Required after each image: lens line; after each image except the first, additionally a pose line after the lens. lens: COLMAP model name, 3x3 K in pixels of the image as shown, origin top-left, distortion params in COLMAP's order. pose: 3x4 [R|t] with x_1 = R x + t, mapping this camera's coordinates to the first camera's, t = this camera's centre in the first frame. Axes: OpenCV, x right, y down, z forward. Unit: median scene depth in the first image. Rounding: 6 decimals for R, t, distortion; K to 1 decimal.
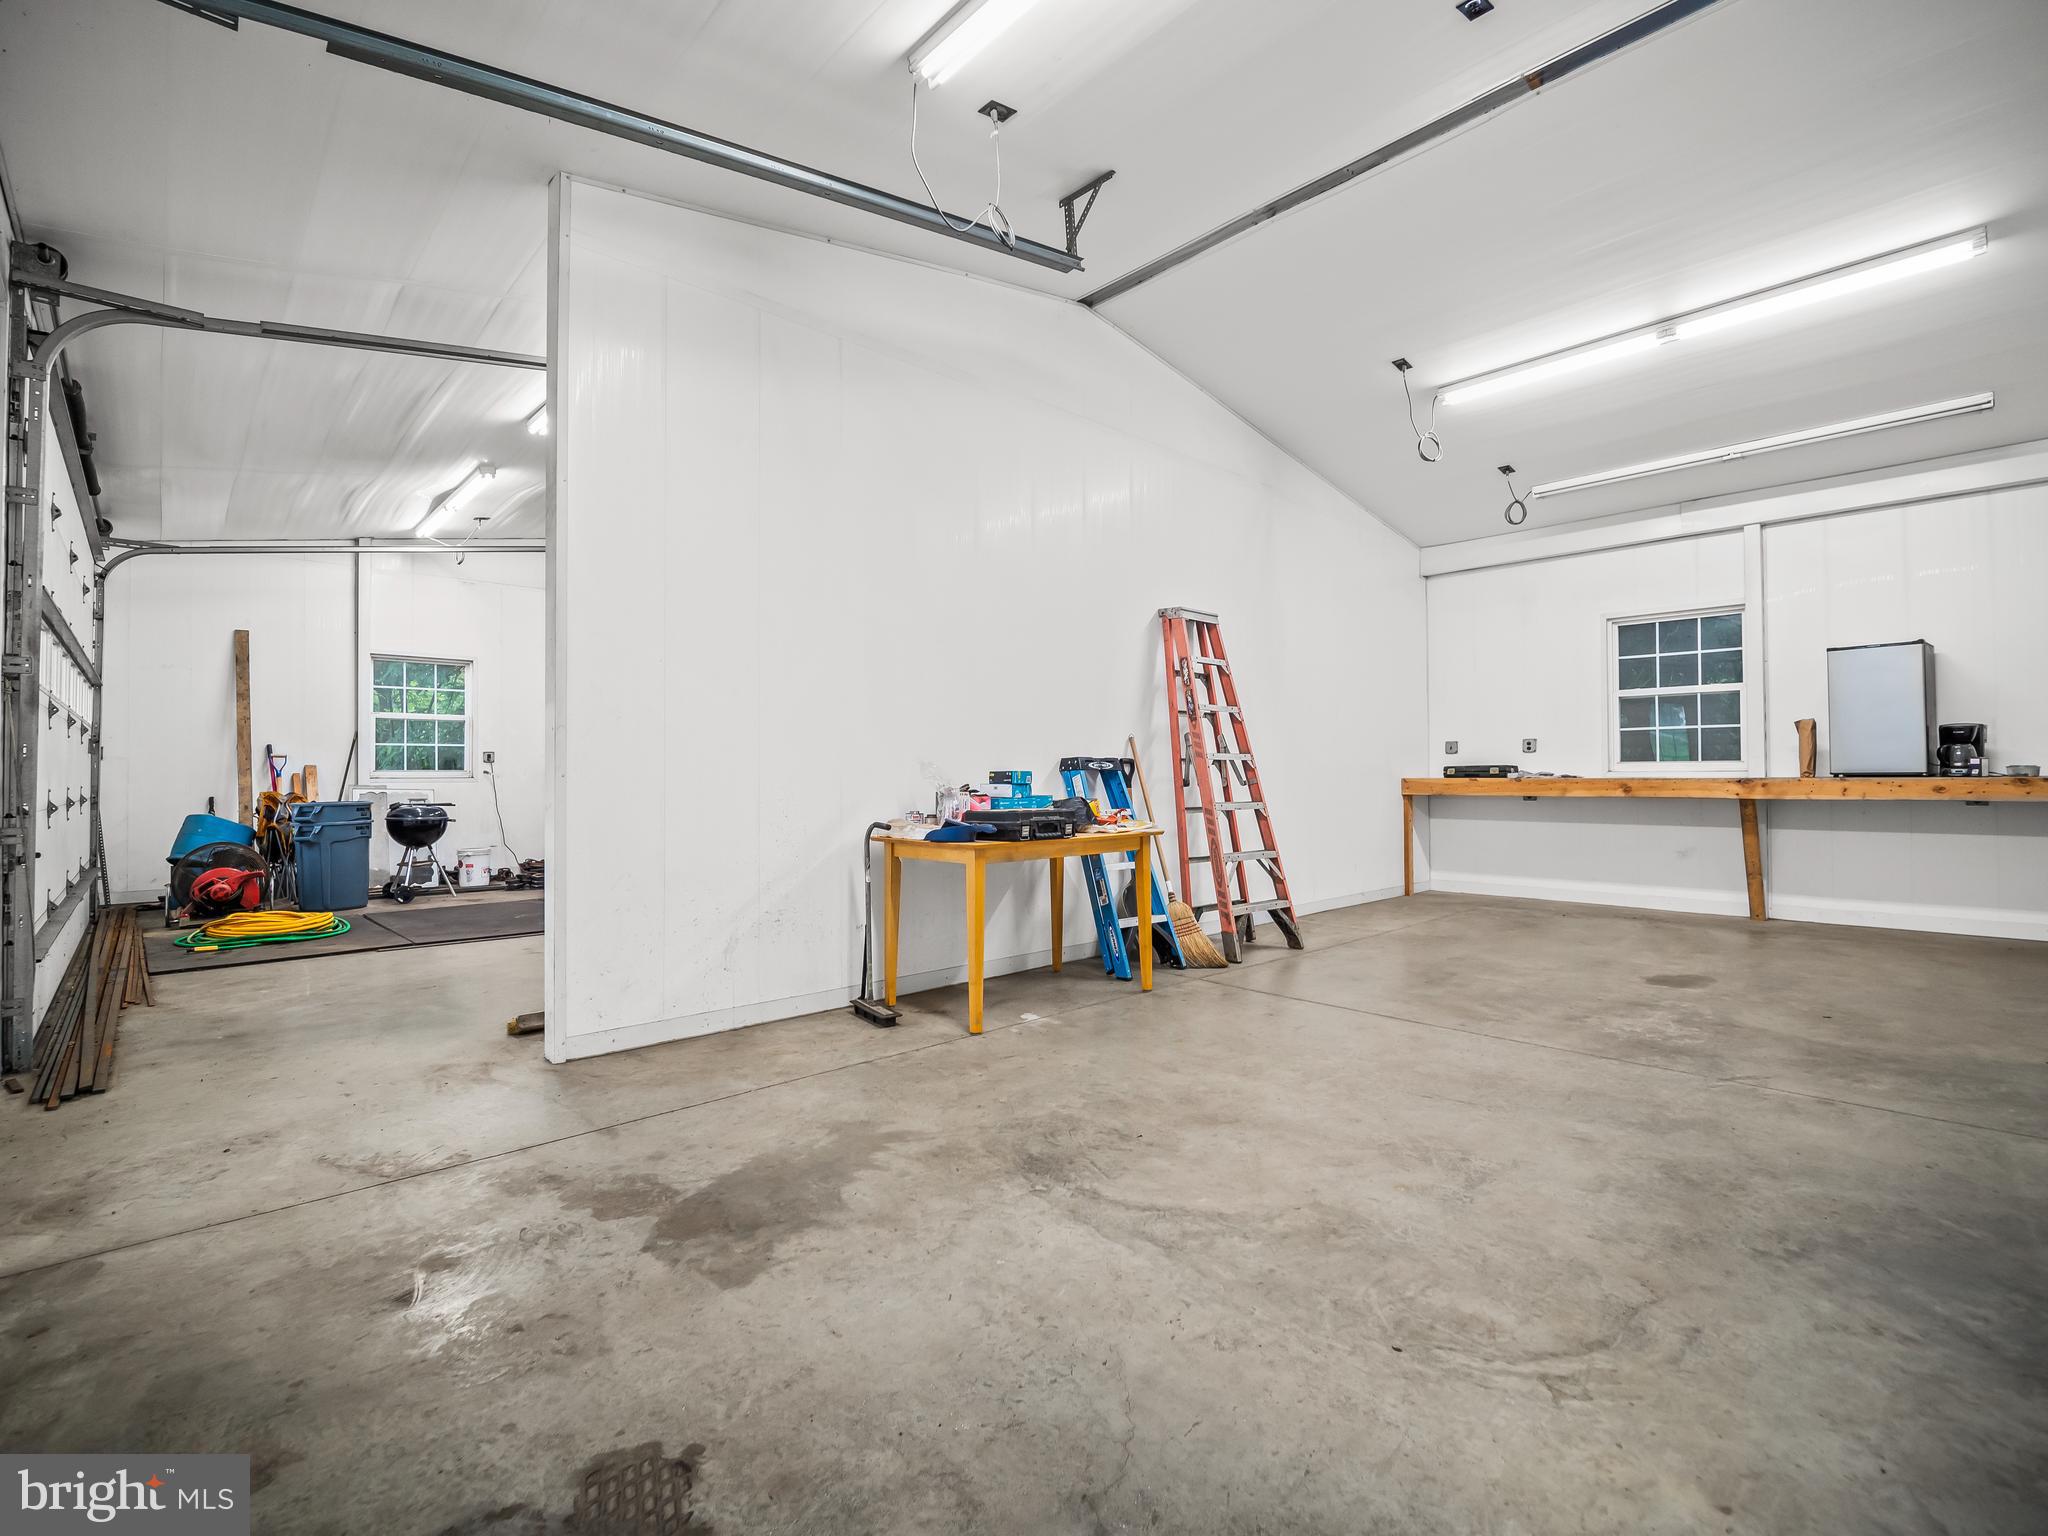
lens RADIAL K [[986.6, 0, 1020.4], [0, 986.6, 734.8], [0, 0, 1]] dist [0.036993, -0.000225]
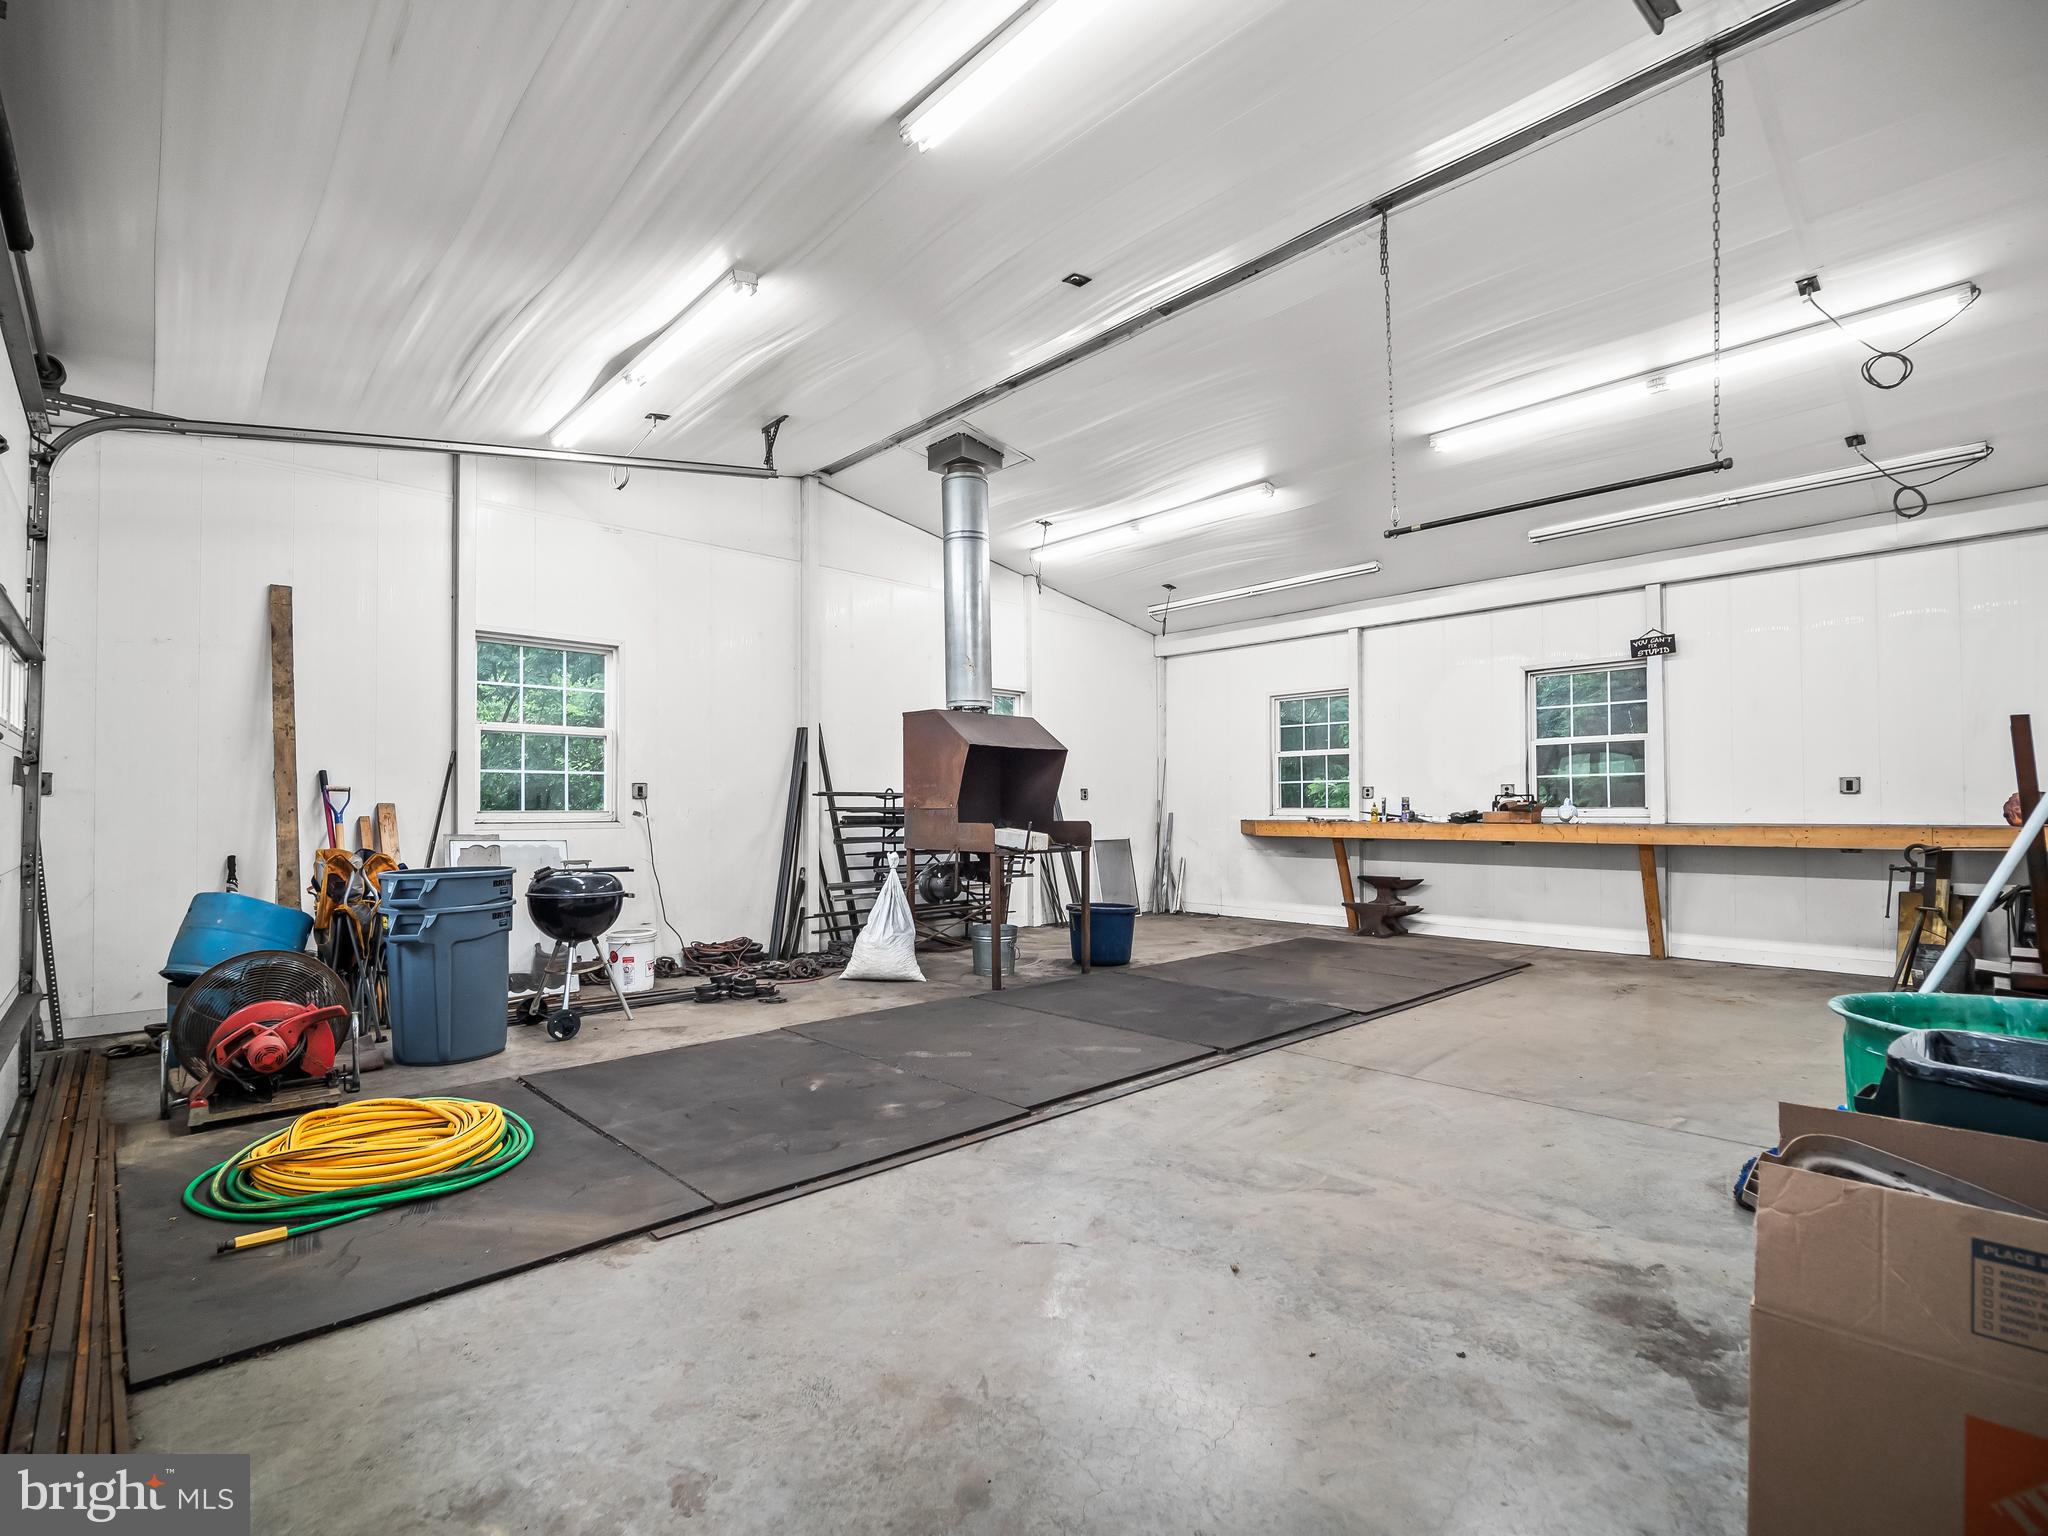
lens RADIAL K [[936.5, 0, 1024.0], [0, 936.5, 768.0], [0, 0, 1]] dist [0.000924, 0.000388]
pose [[0.998651, 0.003593, 0.051804, -0.358301], [-0.003590, 0.999994, -0.000160, 0.007138], [-0.051804, -0.000026, 0.998657, 0.417235]]
